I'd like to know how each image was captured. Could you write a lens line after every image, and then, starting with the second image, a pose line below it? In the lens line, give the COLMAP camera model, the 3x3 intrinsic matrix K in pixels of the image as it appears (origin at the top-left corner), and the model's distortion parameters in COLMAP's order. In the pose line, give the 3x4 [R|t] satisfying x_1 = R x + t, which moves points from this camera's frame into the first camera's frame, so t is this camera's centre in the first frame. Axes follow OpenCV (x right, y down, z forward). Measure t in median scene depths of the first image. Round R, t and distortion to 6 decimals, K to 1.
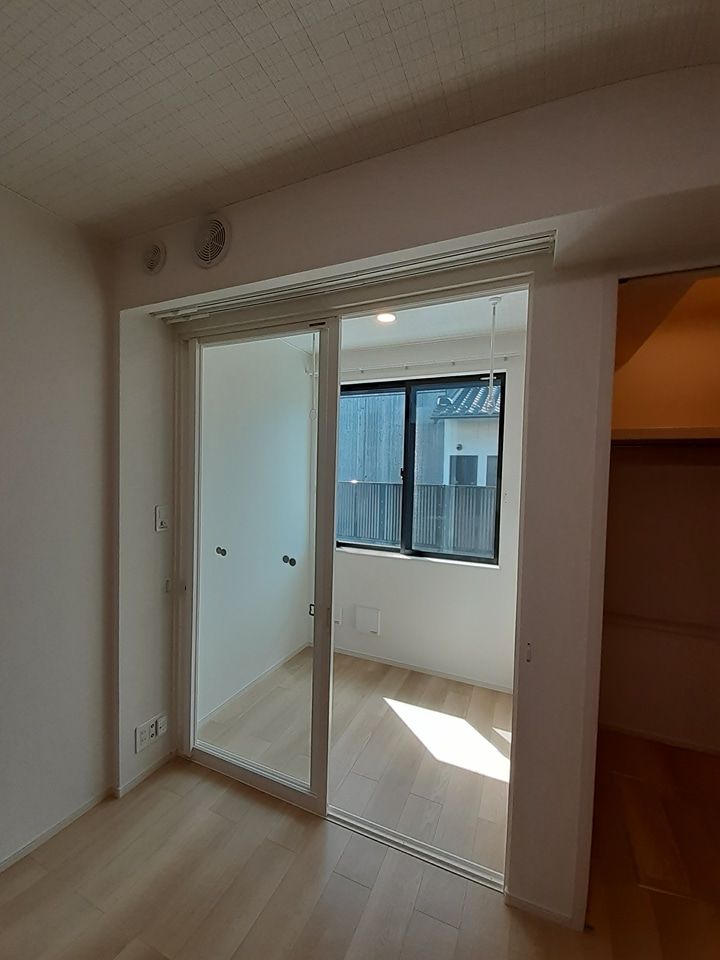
lens RADIAL K [[383.5, 0, 358.2], [0, 383.5, 488.4], [0, 0, 1]] dist [0.010991, -0.000018]
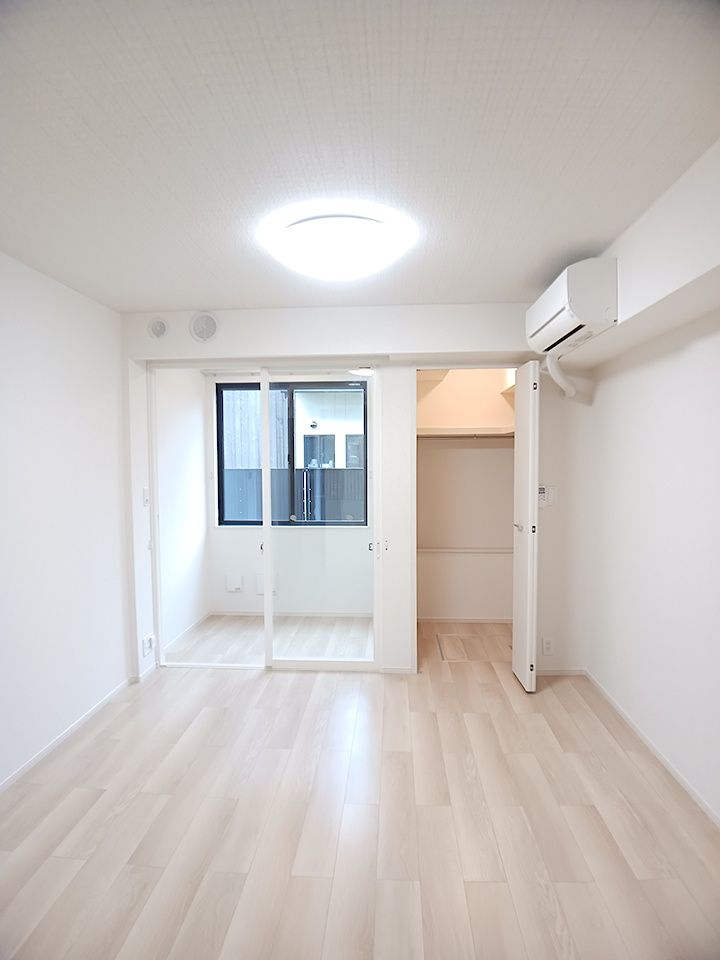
lens RADIAL K [[593.5, 0, 356.8], [0, 593.5, 478.4], [0, 0, 1]] dist [-0.053842, -0.002353]
pose [[0.936515, -0.054067, 0.346434, -0.335106], [0.055760, 0.998431, 0.005084, 0.030251], [-0.346166, 0.014556, 0.938060, -0.824290]]
